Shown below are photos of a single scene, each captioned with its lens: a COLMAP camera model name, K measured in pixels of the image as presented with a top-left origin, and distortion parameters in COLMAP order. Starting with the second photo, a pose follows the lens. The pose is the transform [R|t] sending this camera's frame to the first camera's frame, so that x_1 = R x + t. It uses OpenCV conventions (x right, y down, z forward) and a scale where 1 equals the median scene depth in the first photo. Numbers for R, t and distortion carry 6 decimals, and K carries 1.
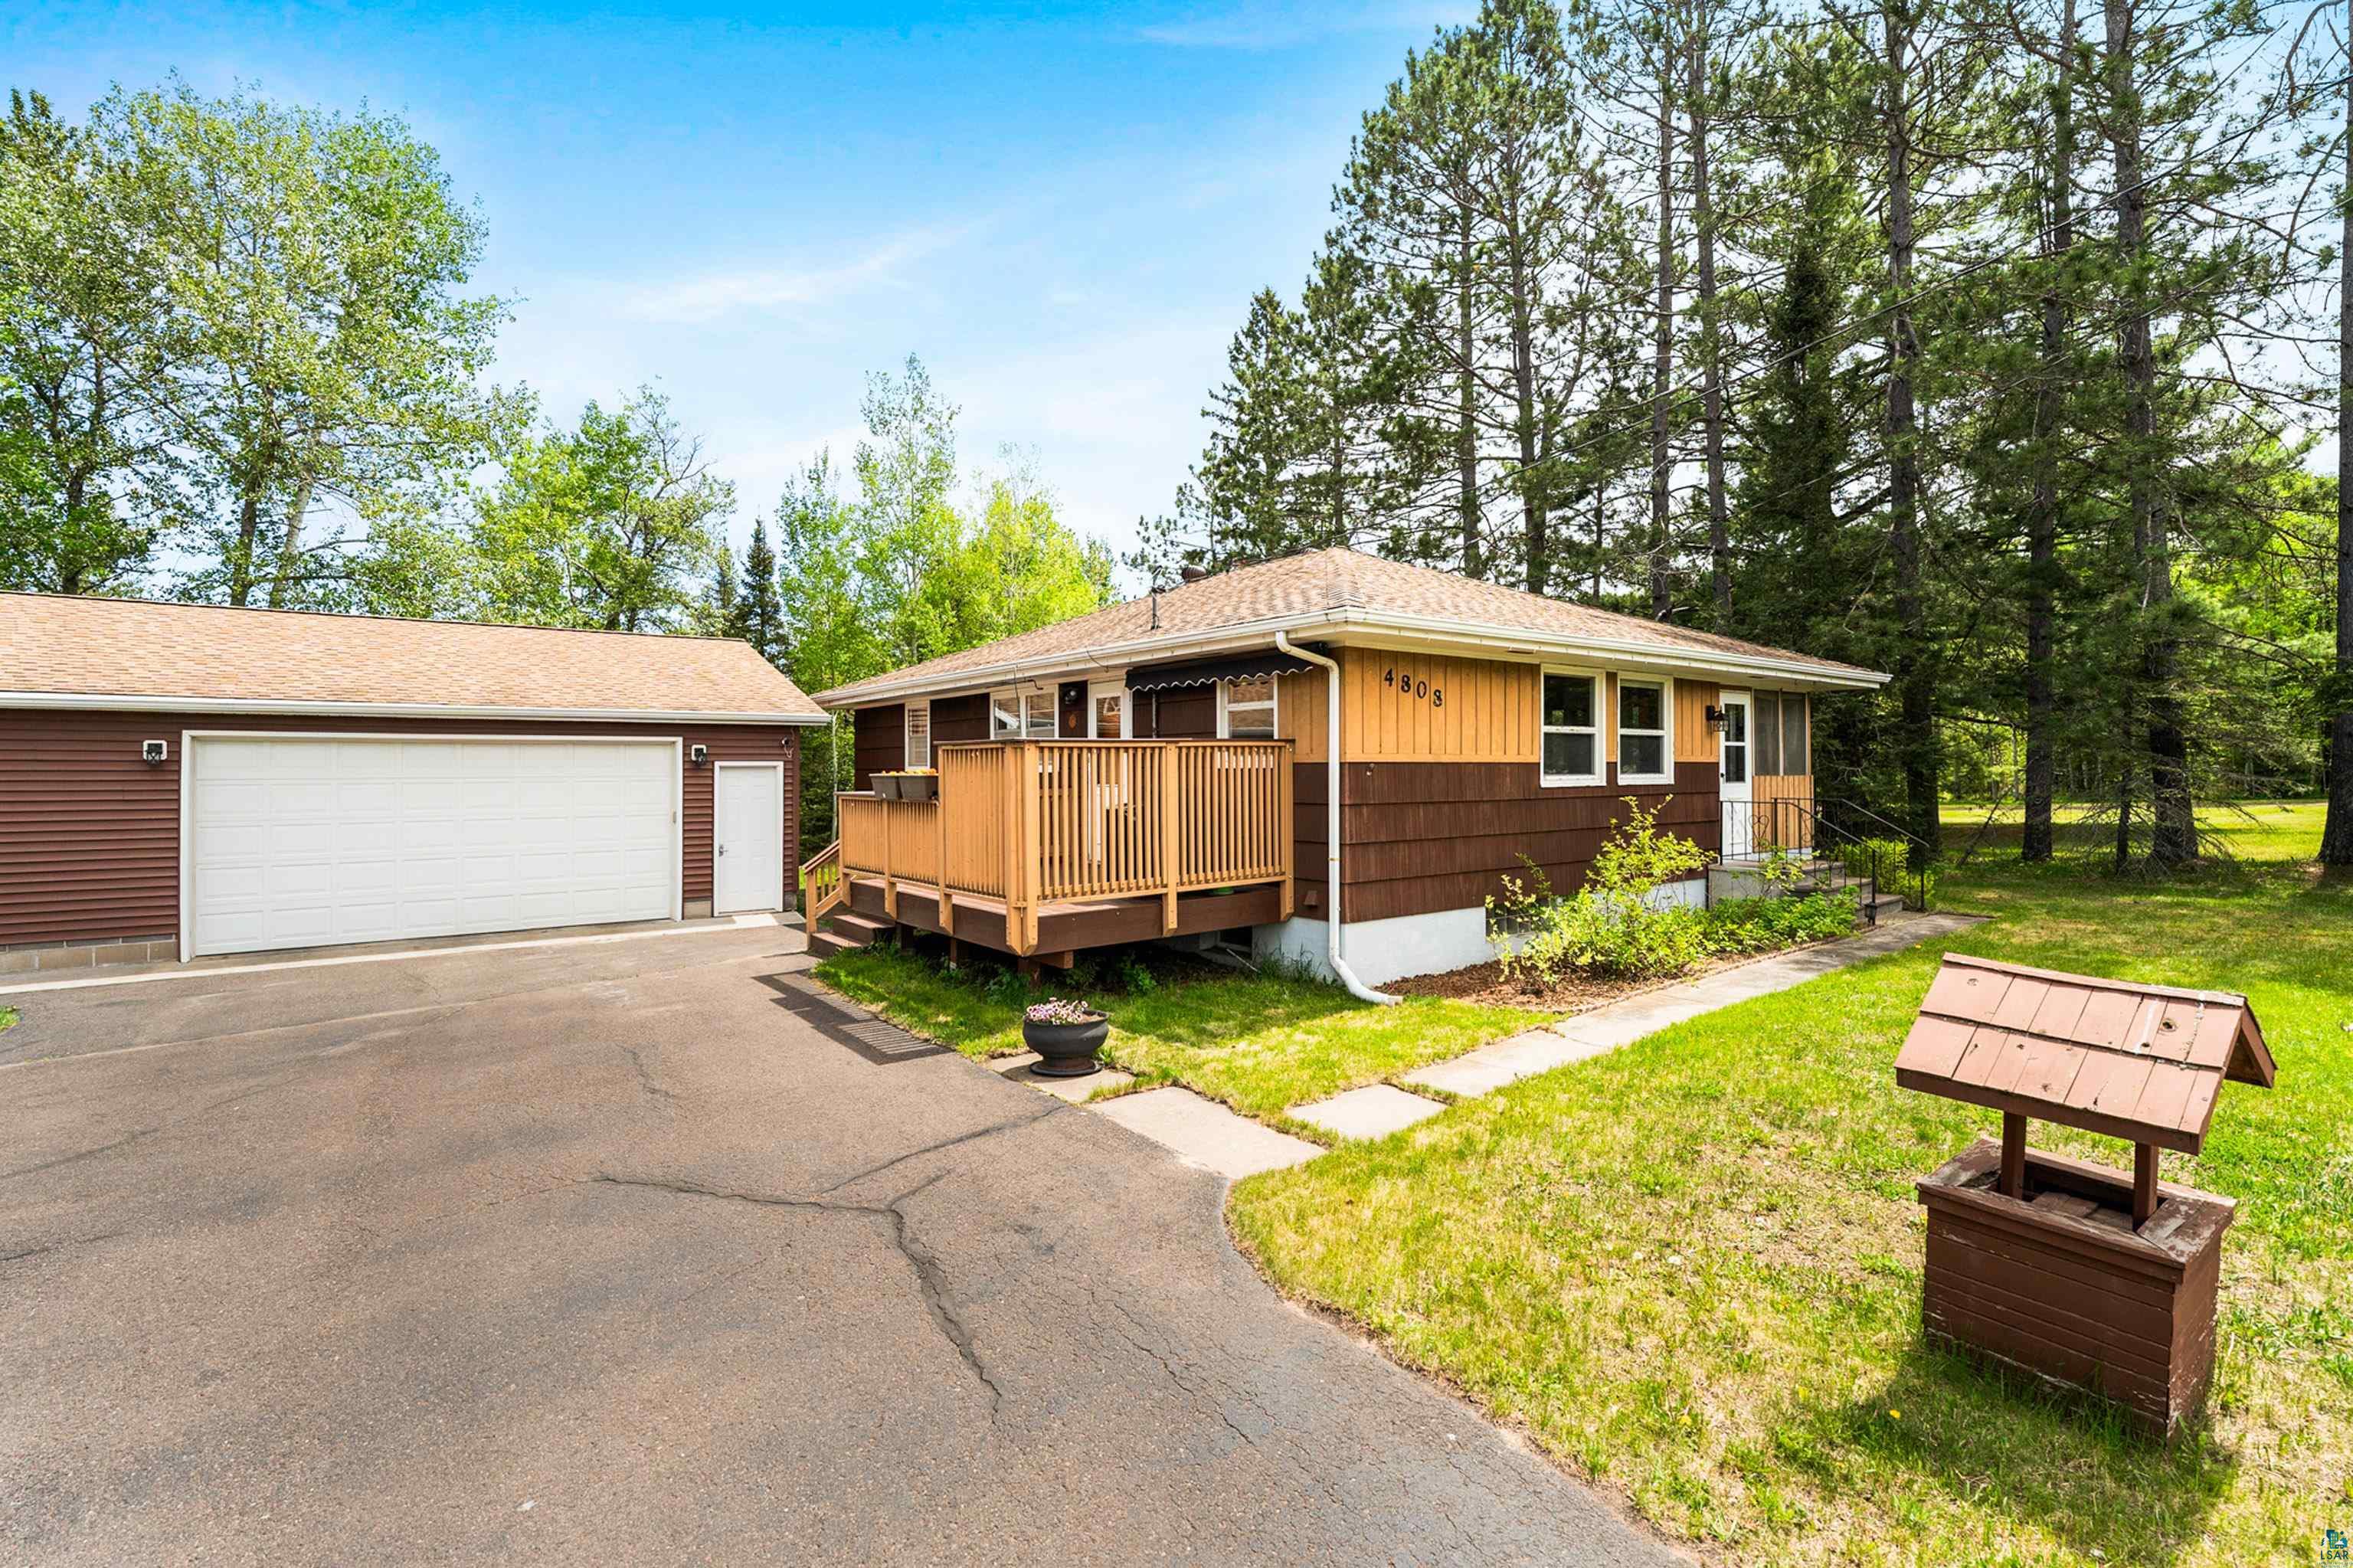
lens RADIAL K [[1085.7, 0, 1171.5], [0, 1085.7, 769.8], [0, 0, 1]] dist [-0.008348, 0.000512]
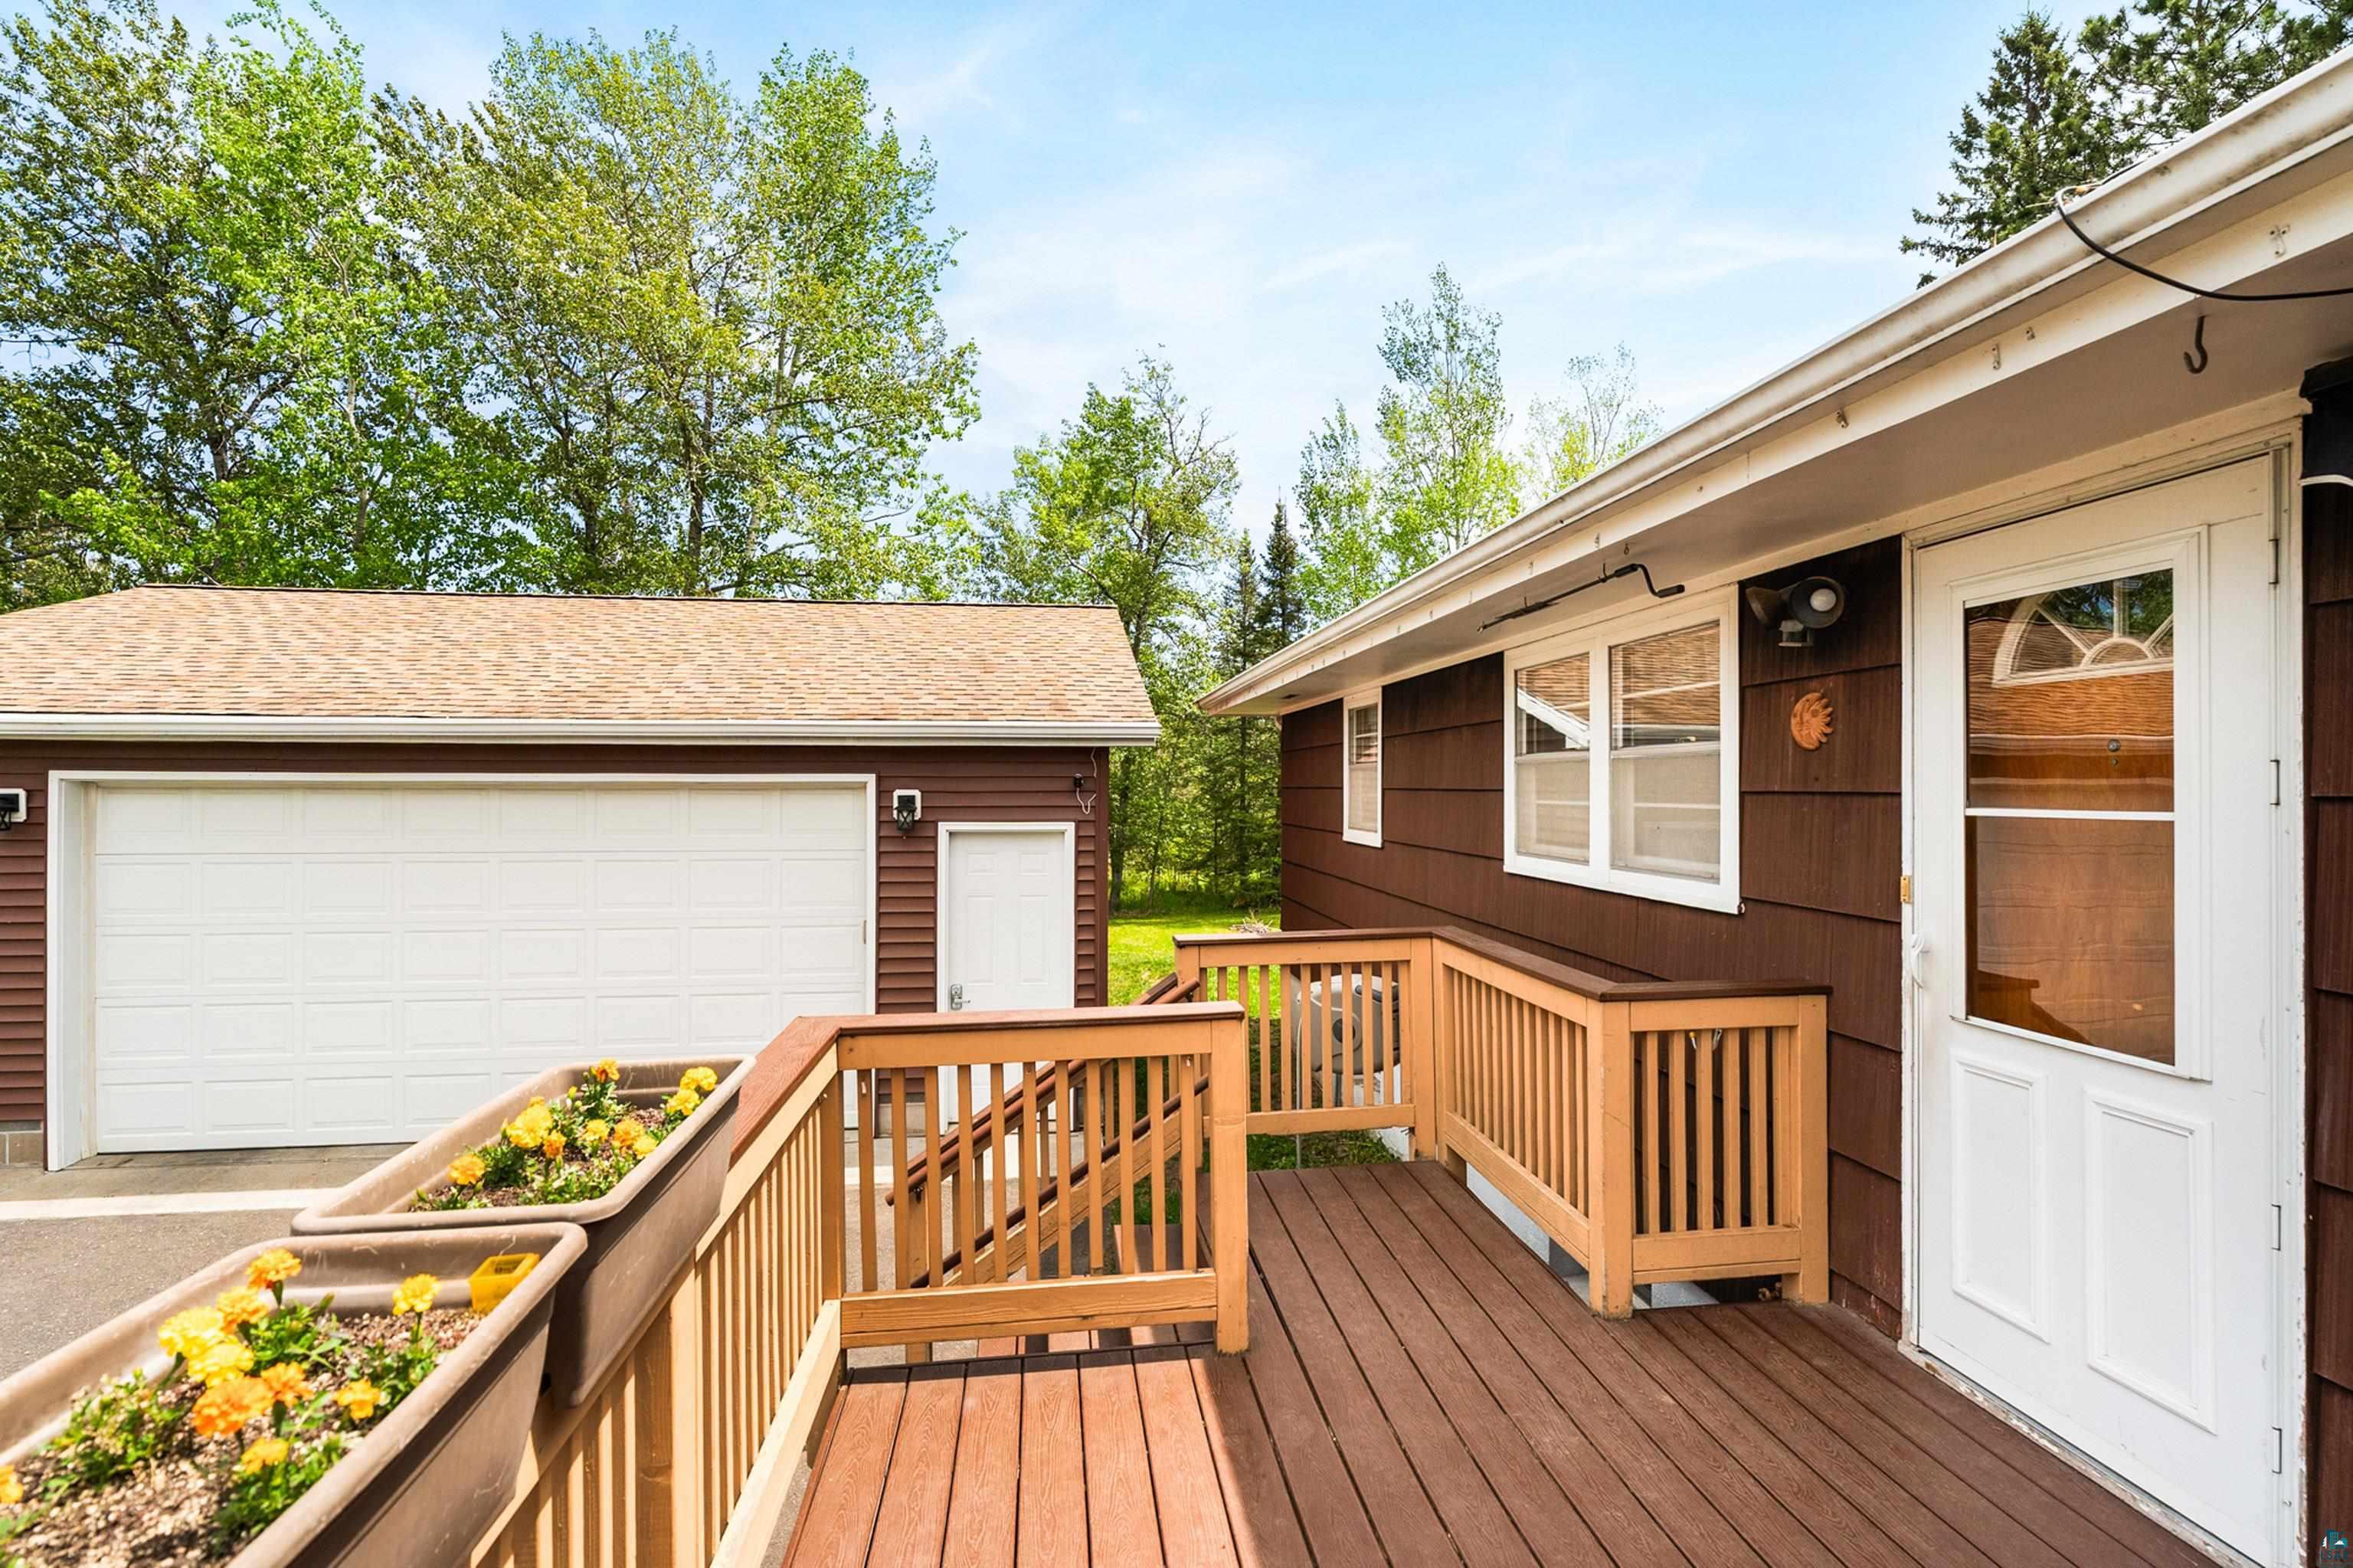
lens RADIAL K [[1085.7, 0, 1172.6], [0, 1085.7, 784.2], [0, 0, 1]] dist [-0.008348, 0.000512]
pose [[0.870484, 0.004967, -0.492171, -0.086563], [-0.005206, 0.999986, 0.000886, -0.026176], [0.492169, 0.001791, 0.870498, 0.635086]]
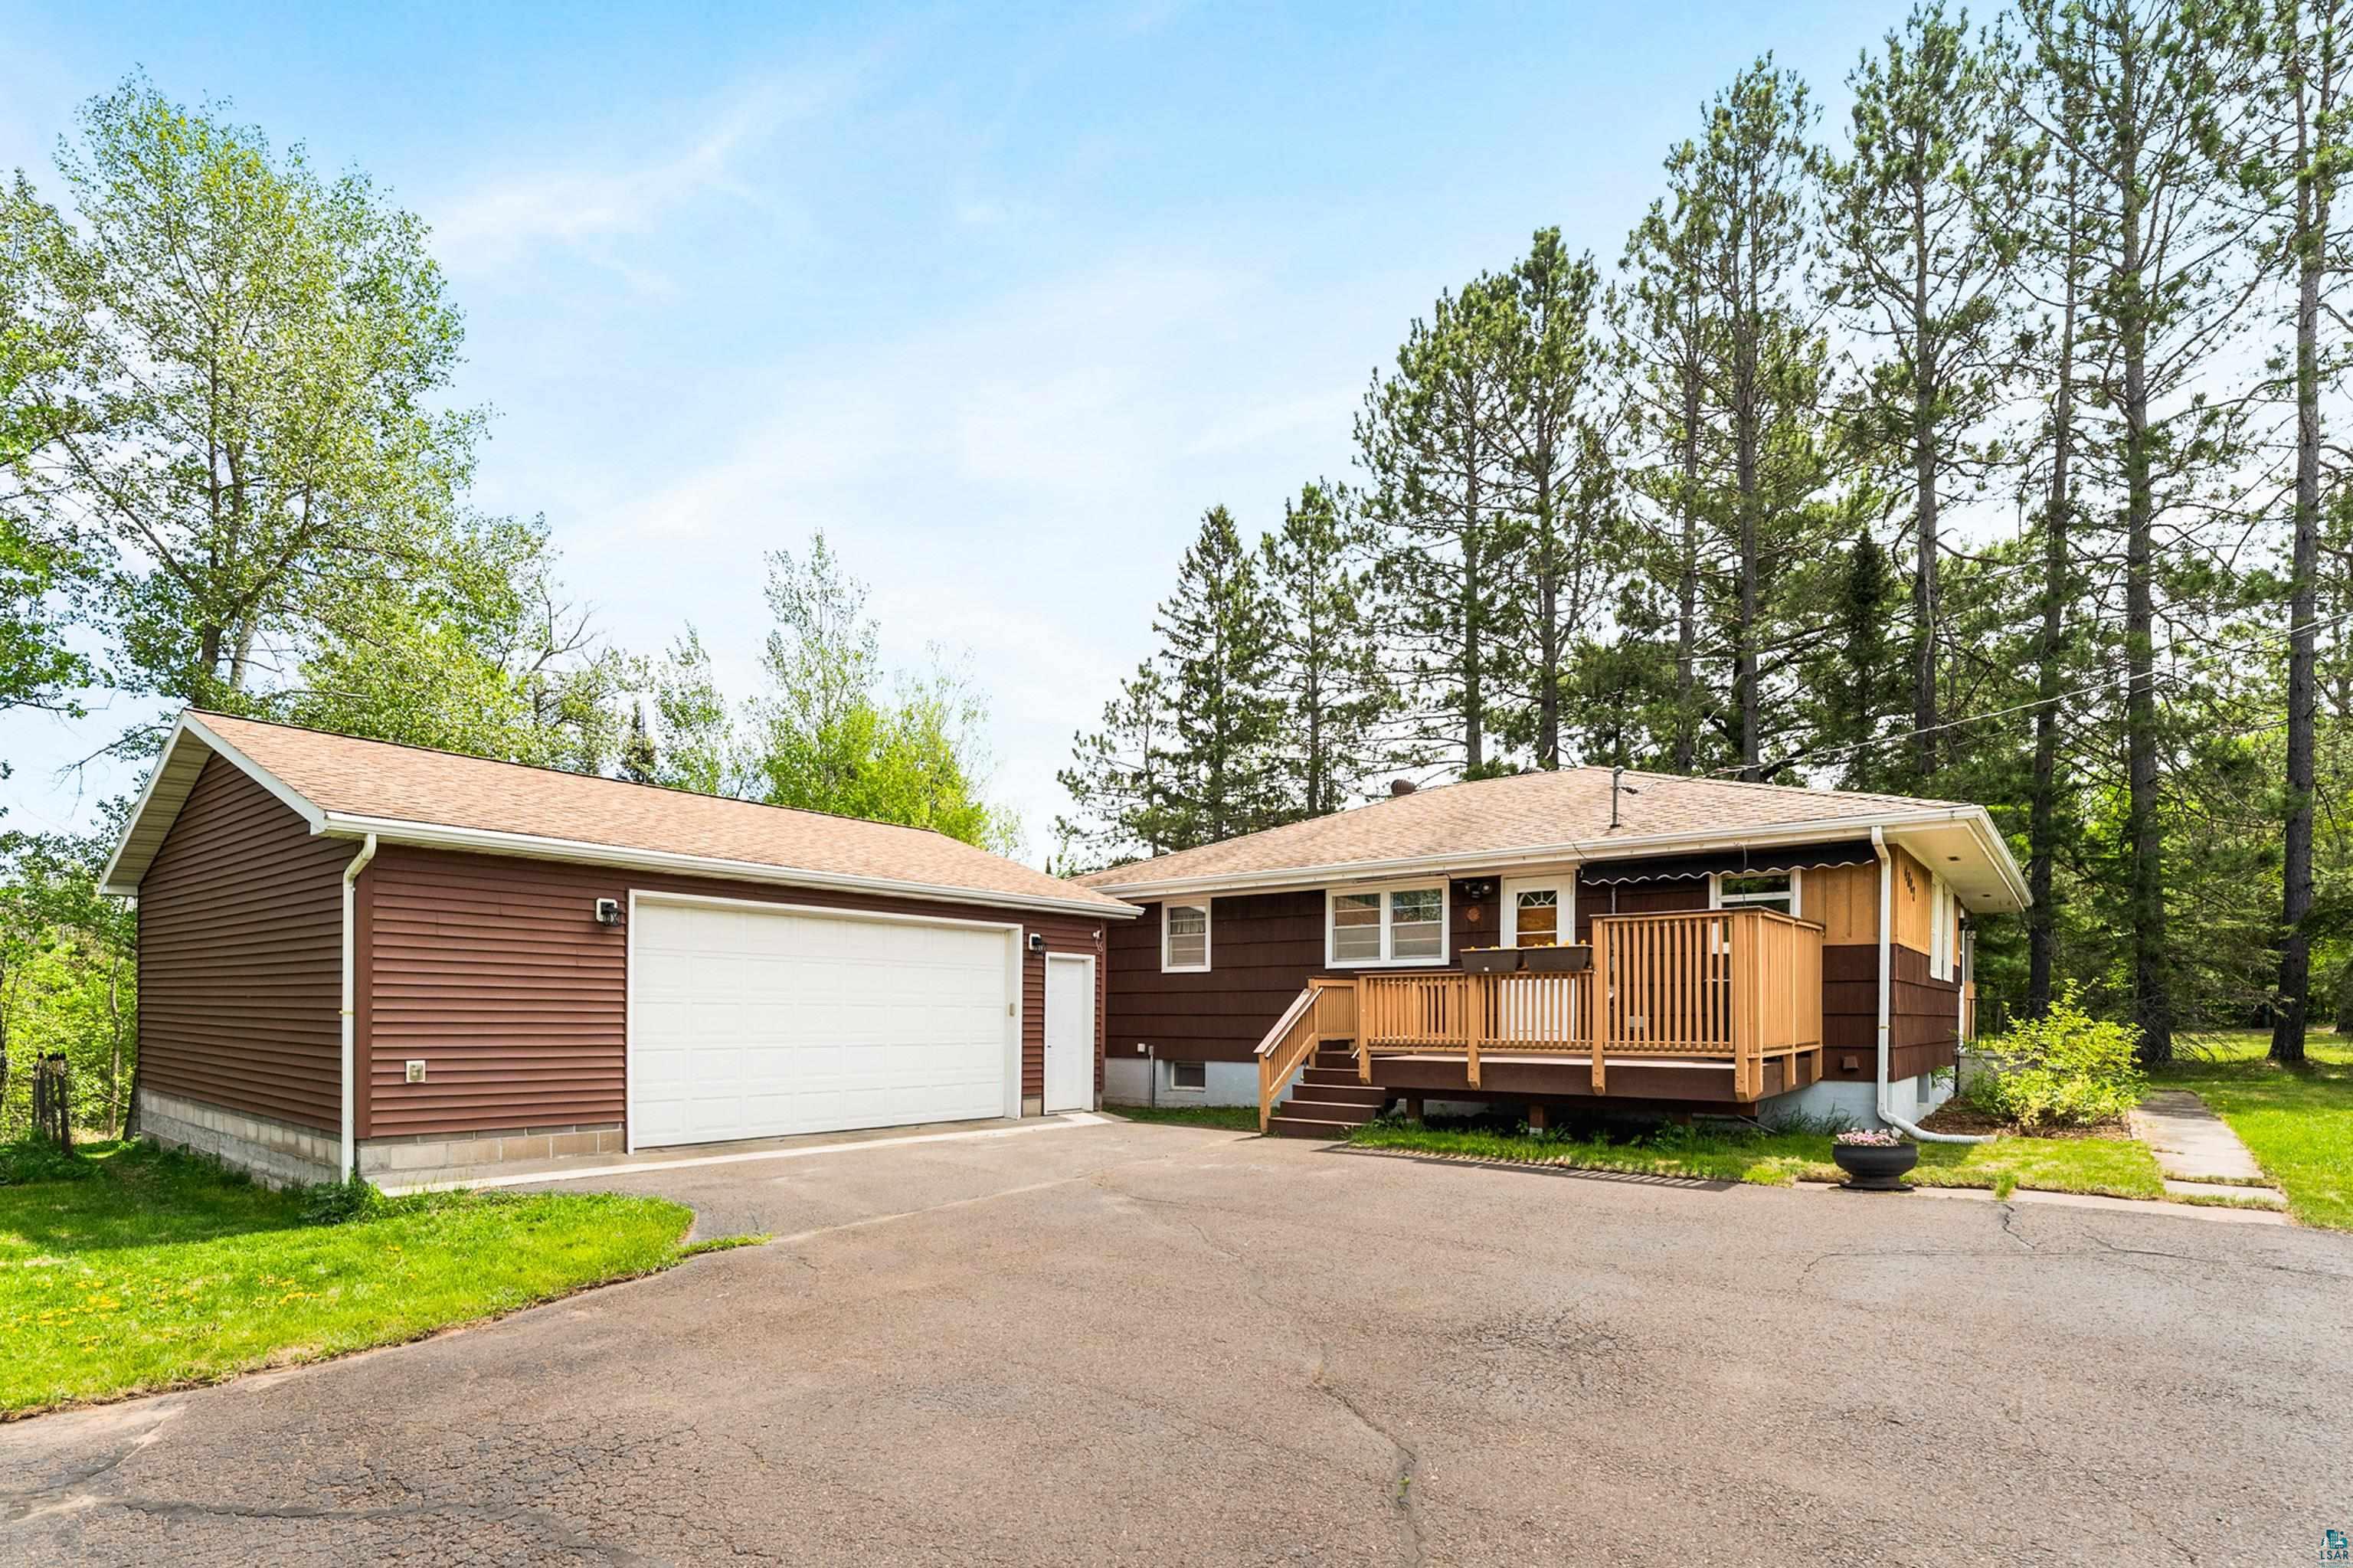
lens RADIAL K [[1170.5, 0, 1160.7], [0, 1170.5, 1011.3], [0, 0, 1]] dist [-0.000731, -0.000105]
pose [[0.969888, 0.010395, 0.243328, -0.584415], [-0.008878, 0.999934, -0.007329, 0.052402], [-0.243388, 0.004948, 0.969916, -0.017844]]
